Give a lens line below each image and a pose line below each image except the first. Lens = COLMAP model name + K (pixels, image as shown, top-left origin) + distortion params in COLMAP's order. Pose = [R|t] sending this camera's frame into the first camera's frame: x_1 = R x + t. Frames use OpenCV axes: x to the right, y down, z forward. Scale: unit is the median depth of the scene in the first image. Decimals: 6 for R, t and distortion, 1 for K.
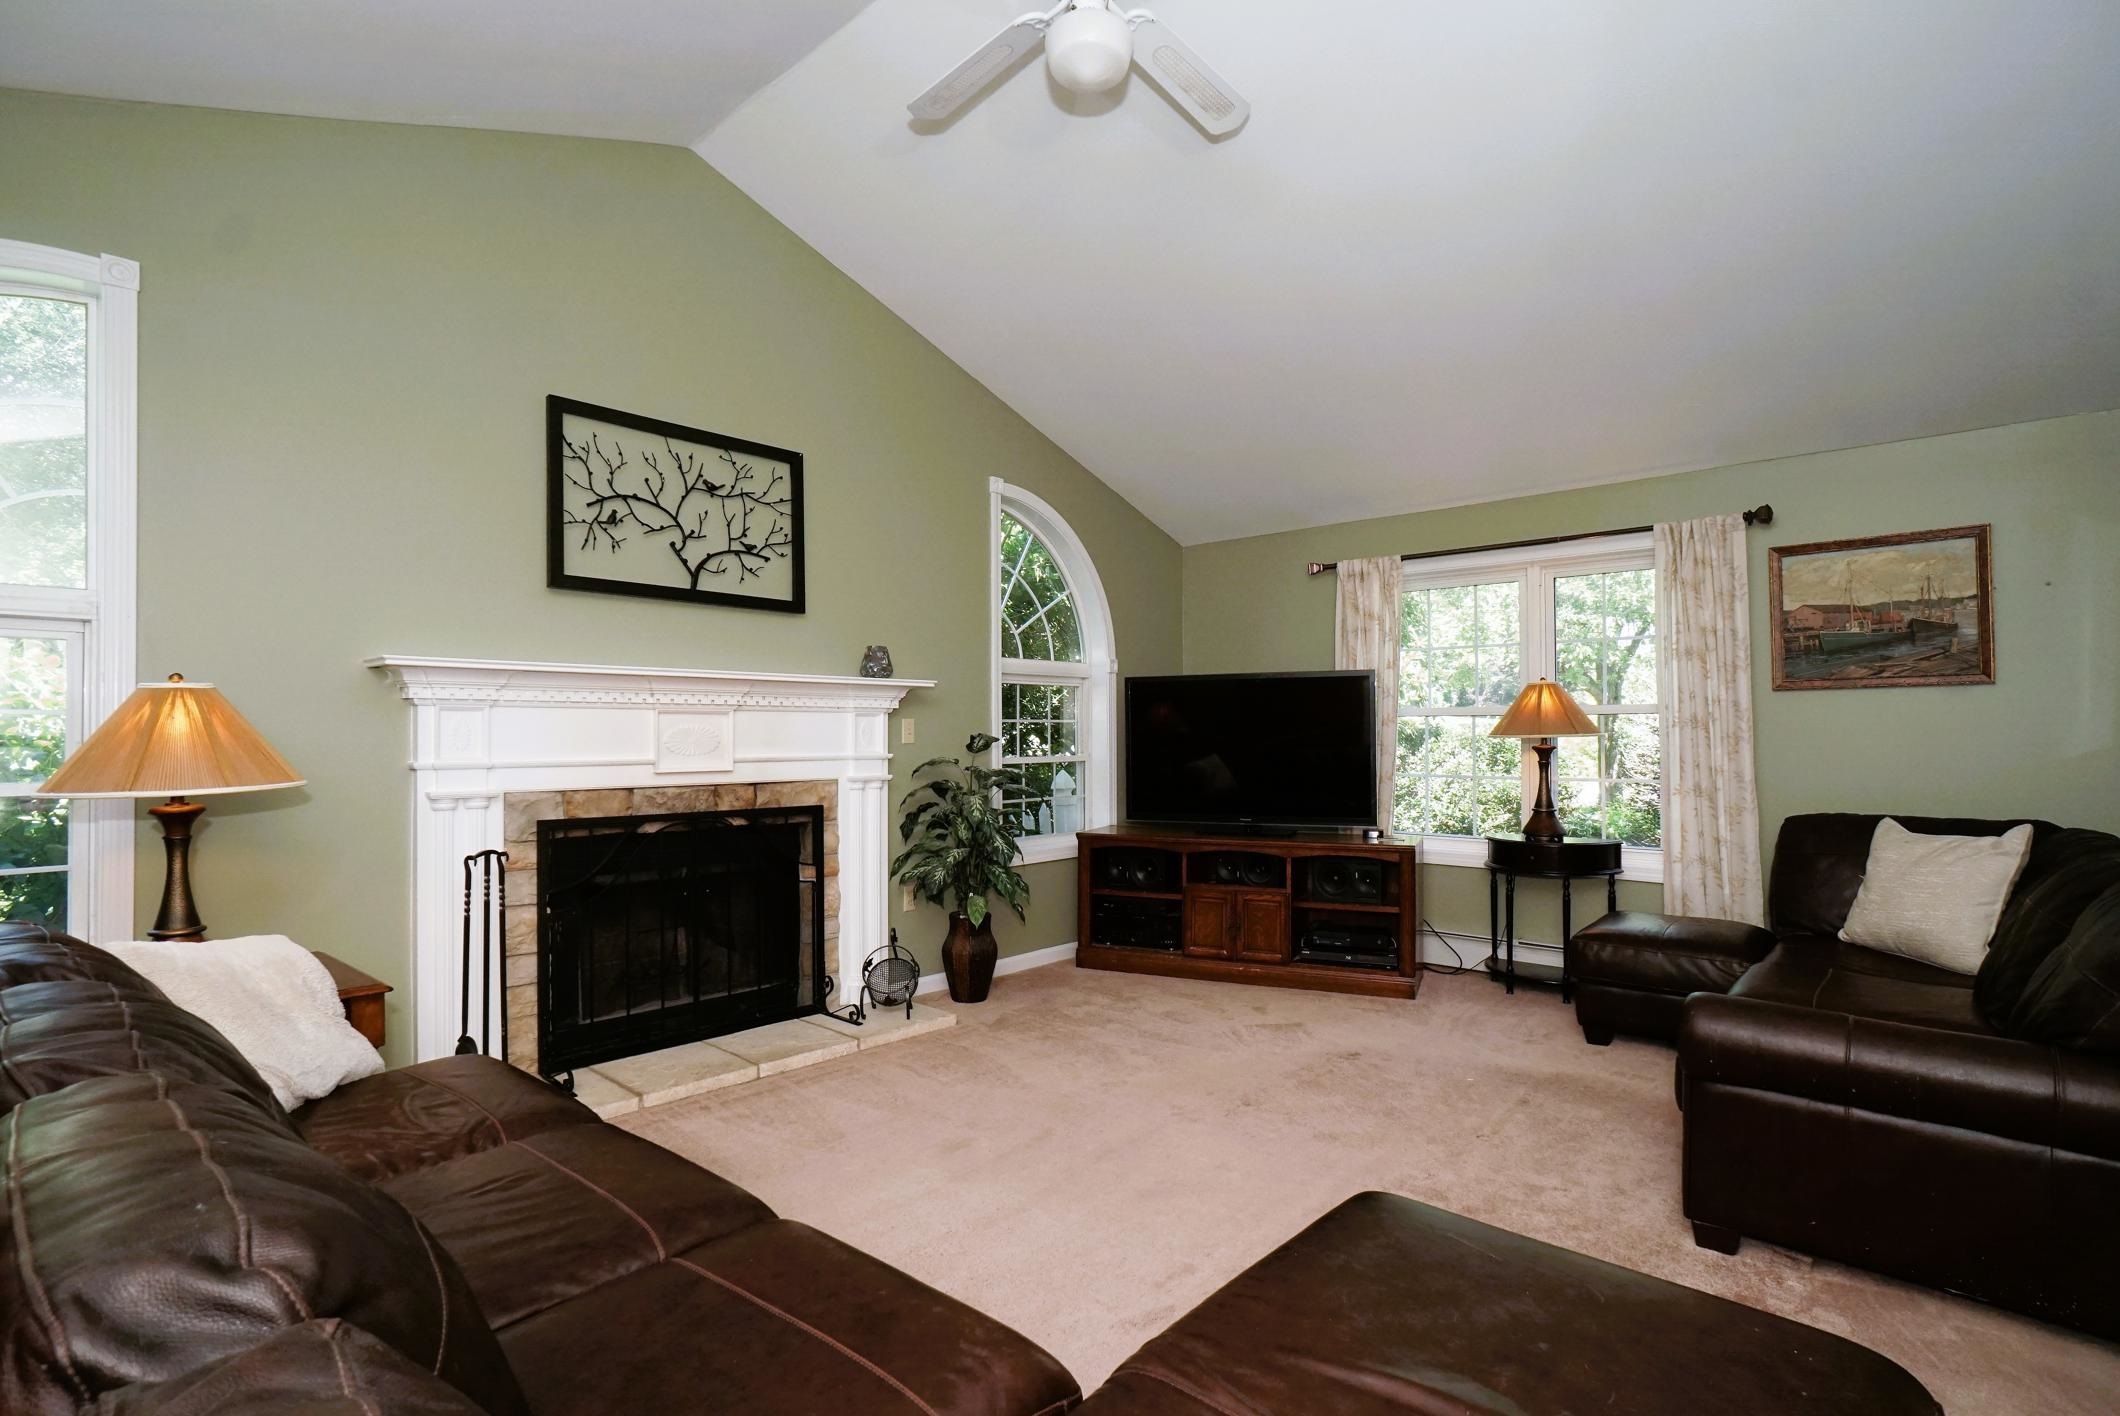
lens RADIAL K [[1007.1, 0, 1060.0], [0, 1007.1, 708.0], [0, 0, 1]] dist [-0.002584, -0.000226]
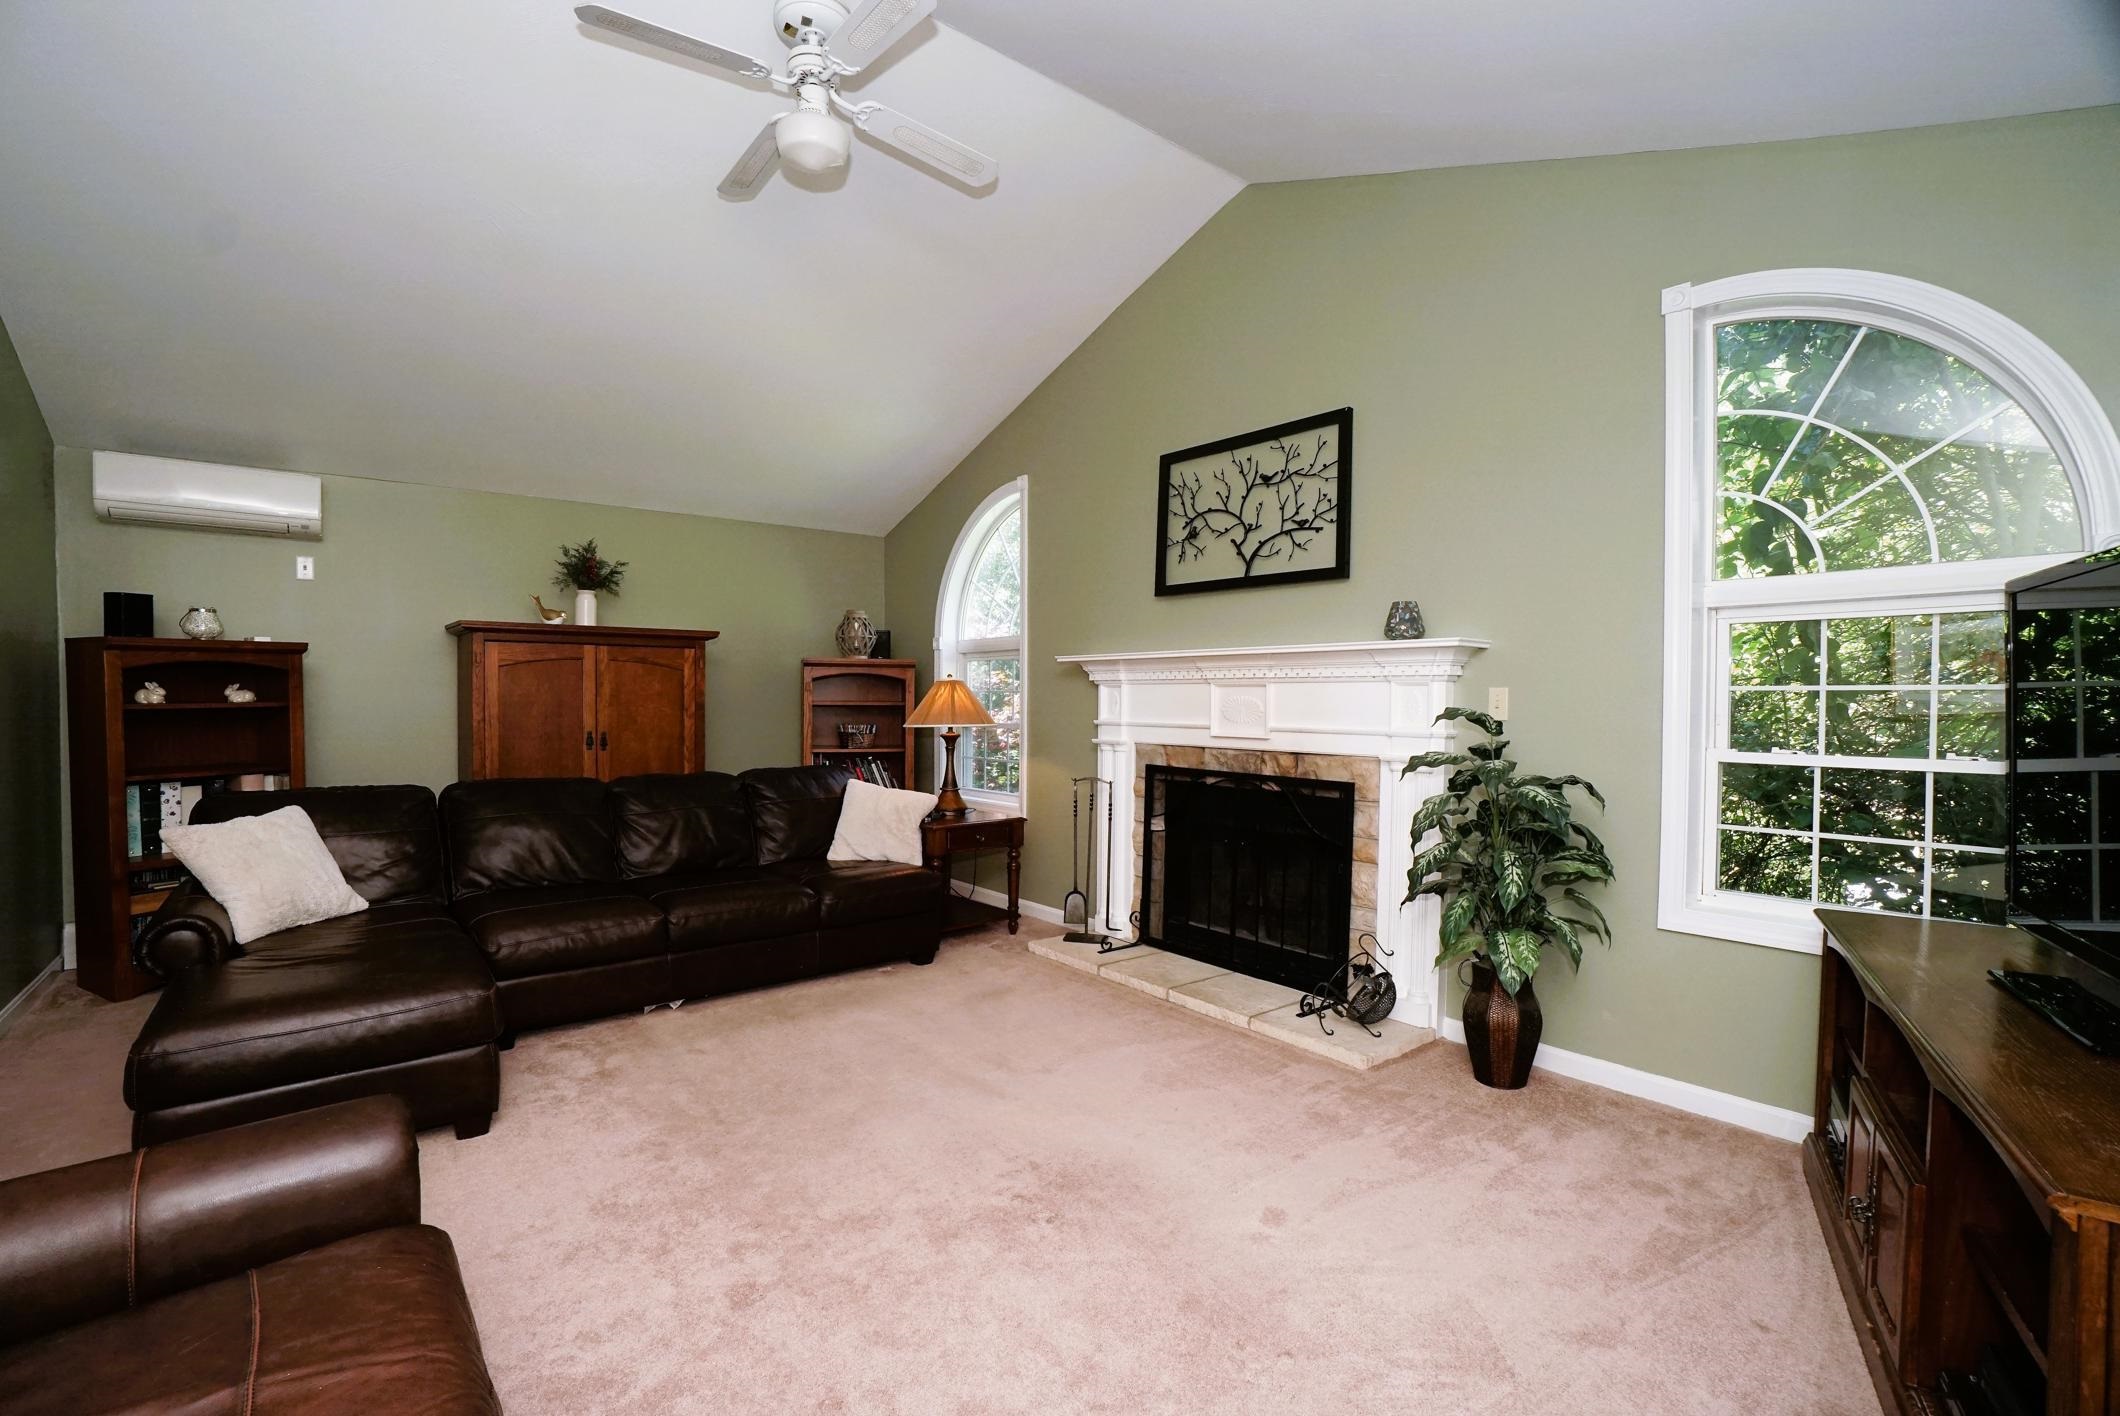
lens RADIAL K [[961.3, 0, 1057.0], [0, 961.3, 715.9], [0, 0, 1]] dist [-0.069368, 0.026477]
pose [[-0.136962, 0.018077, -0.990411, 0.713044], [0.016156, 0.999741, 0.016013, 0.017534], [0.990445, -0.013808, -0.137218, 0.912317]]
